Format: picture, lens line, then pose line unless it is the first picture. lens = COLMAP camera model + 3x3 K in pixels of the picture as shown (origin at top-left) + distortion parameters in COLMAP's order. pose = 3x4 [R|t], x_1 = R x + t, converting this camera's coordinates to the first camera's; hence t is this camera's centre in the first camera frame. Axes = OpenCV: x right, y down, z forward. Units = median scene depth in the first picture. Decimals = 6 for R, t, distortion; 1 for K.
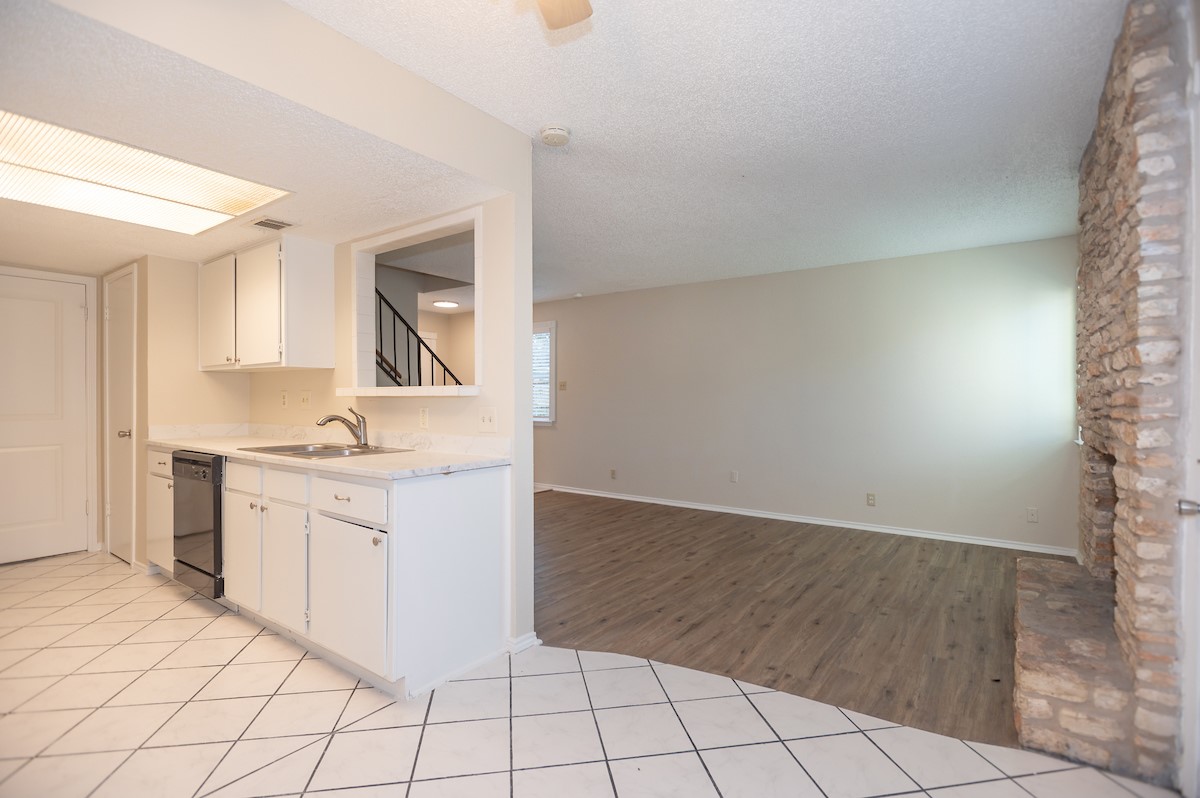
lens RADIAL K [[587.7, 0, 600.0], [0, 587.7, 399.0], [0, 0, 1]] dist [-0.012213, -0.000025]
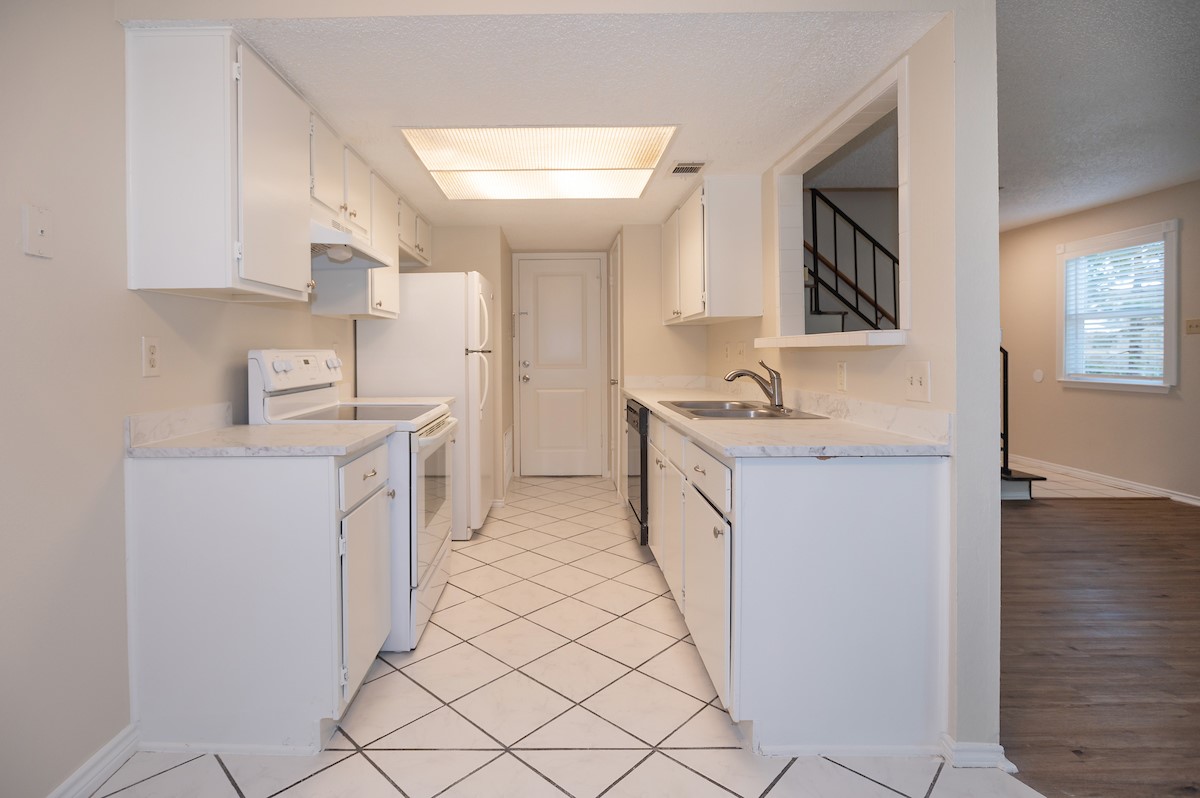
lens RADIAL K [[605.7, 0, 481.2], [0, 605.7, 355.8], [0, 0, 1]] dist [-0.011680, 0.000261]
pose [[0.566176, 0.000507, -0.824284, 0.060730], [0.005632, 0.999974, 0.004484, 0.000663], [0.824265, -0.007181, 0.566158, 0.163200]]
